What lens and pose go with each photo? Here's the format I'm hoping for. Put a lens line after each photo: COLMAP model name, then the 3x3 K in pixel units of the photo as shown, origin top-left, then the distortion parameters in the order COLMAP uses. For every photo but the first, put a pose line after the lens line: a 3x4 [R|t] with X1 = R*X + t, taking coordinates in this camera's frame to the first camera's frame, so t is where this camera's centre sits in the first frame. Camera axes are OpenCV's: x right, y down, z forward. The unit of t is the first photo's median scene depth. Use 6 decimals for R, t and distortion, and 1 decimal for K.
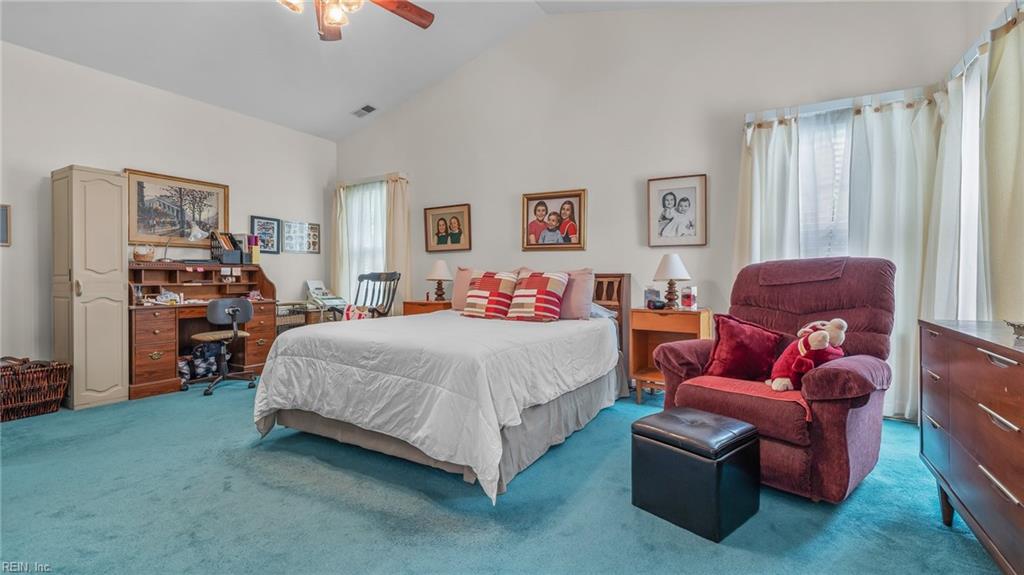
lens RADIAL K [[456.3, 0, 511.8], [0, 456.3, 276.5], [0, 0, 1]] dist [0.001326, 0.000136]
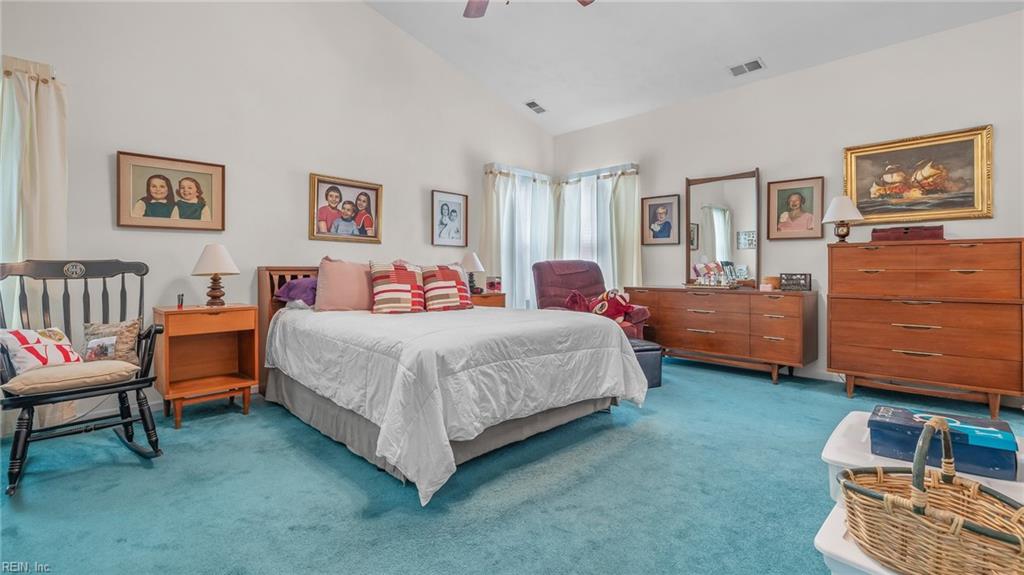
lens RADIAL K [[456.3, 0, 511.8], [0, 456.3, 276.5], [0, 0, 1]] dist [0.001326, 0.000136]
pose [[0.250441, -0.011830, 0.968060, -0.757672], [0.000838, 0.999928, 0.012003, 0.003534], [-0.968132, -0.002195, 0.250433, 0.452016]]
